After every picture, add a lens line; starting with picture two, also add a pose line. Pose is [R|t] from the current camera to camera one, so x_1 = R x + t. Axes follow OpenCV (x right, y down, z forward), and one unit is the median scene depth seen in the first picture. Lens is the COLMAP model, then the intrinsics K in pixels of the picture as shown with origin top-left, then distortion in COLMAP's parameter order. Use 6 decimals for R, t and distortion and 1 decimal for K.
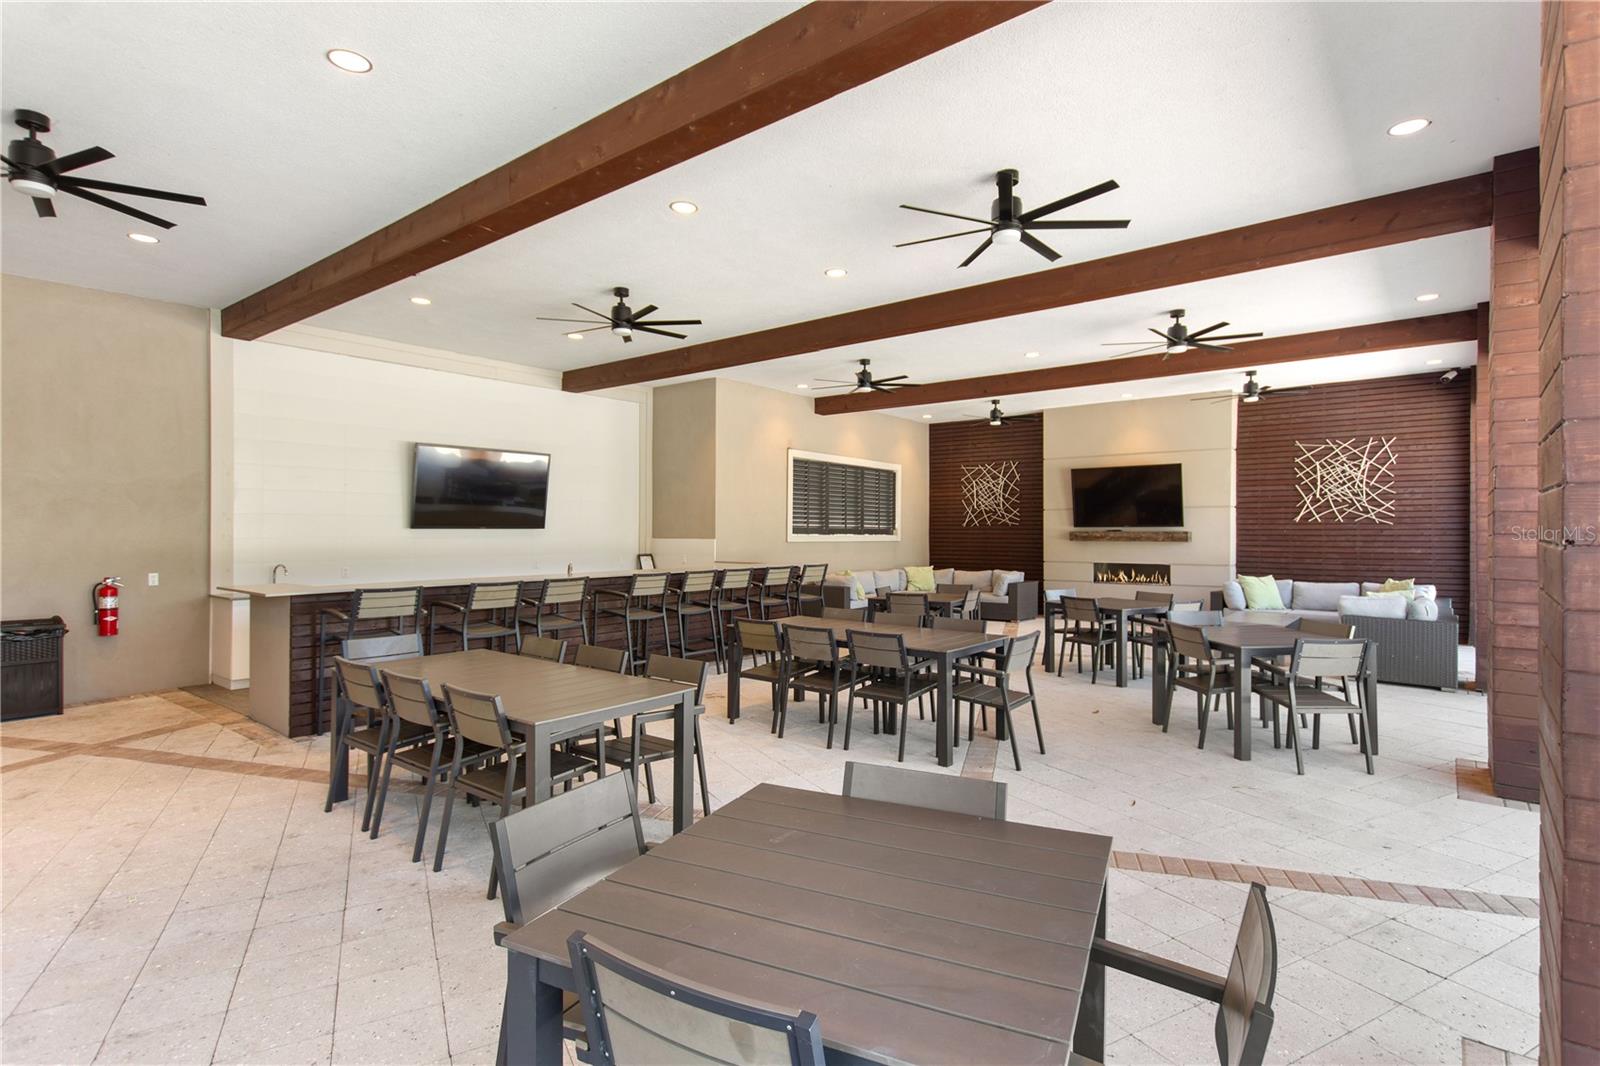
lens RADIAL K [[774.1, 0, 824.1], [0, 774.1, 533.1], [0, 0, 1]] dist [-0.021895, -0.000230]
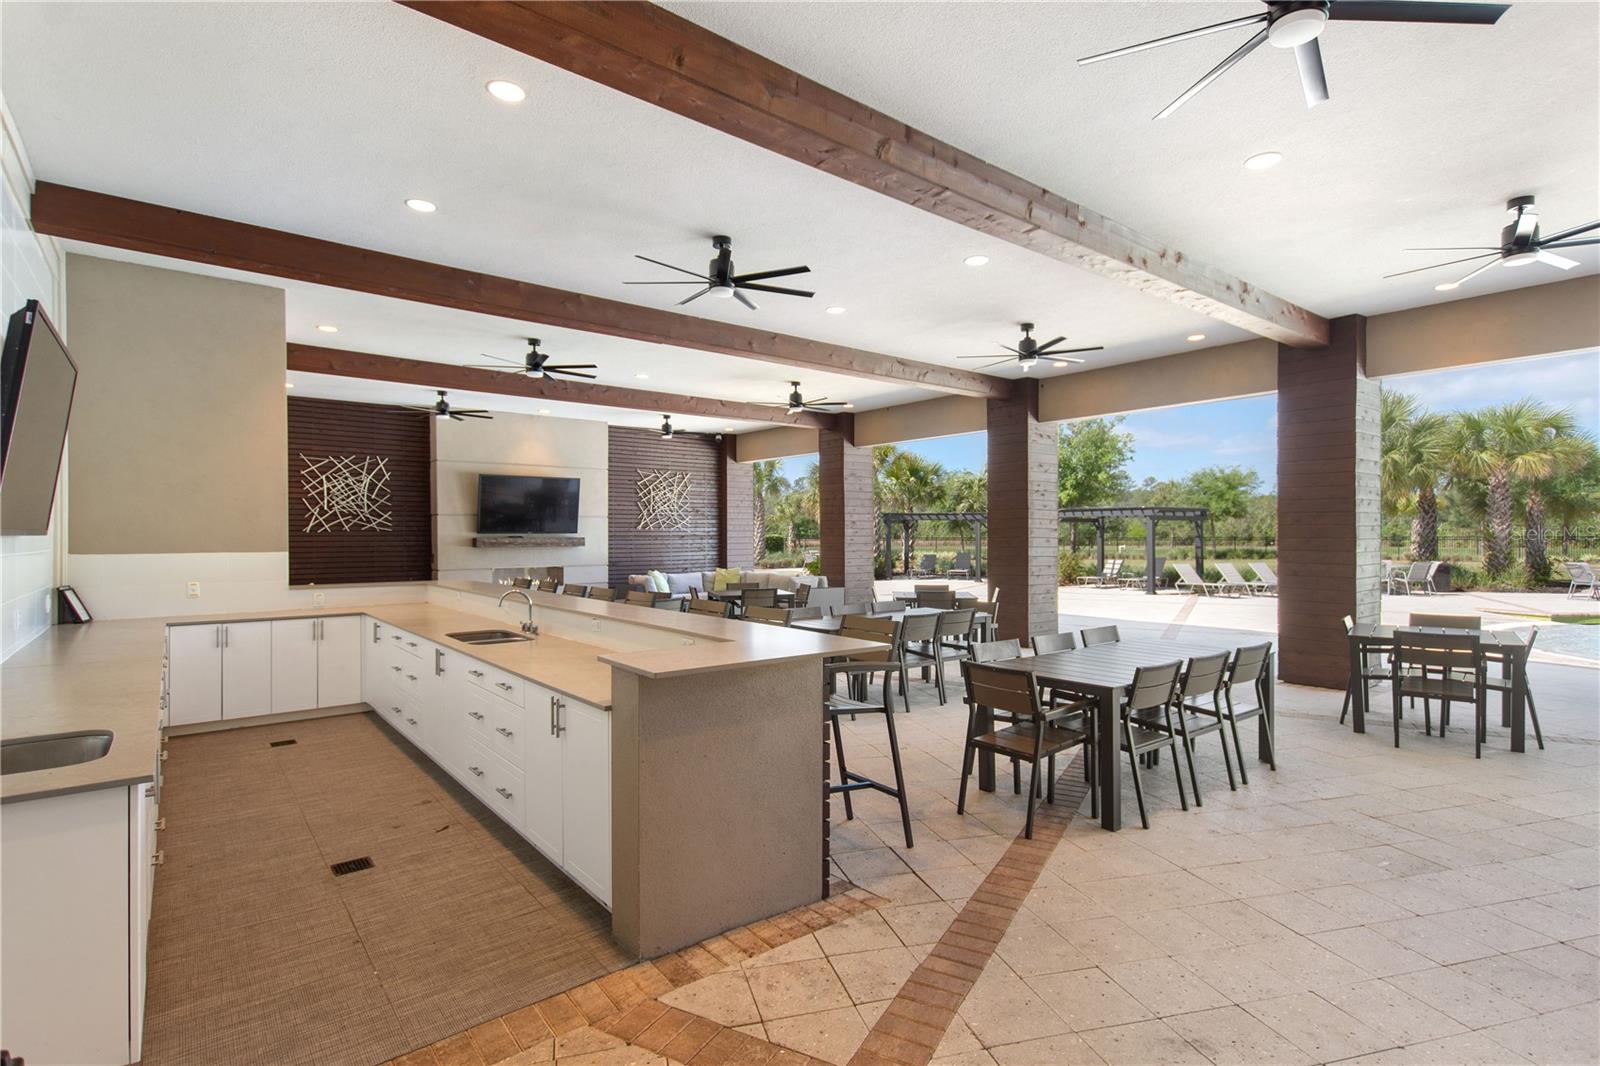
lens RADIAL K [[774.1, 0, 824.1], [0, 774.1, 533.1], [0, 0, 1]] dist [-0.021895, -0.000230]
pose [[0.181318, 0.005626, 0.983408, -0.581386], [0.013385, 0.999877, -0.008188, 0.006480], [-0.983333, 0.014648, 0.181220, 0.399843]]
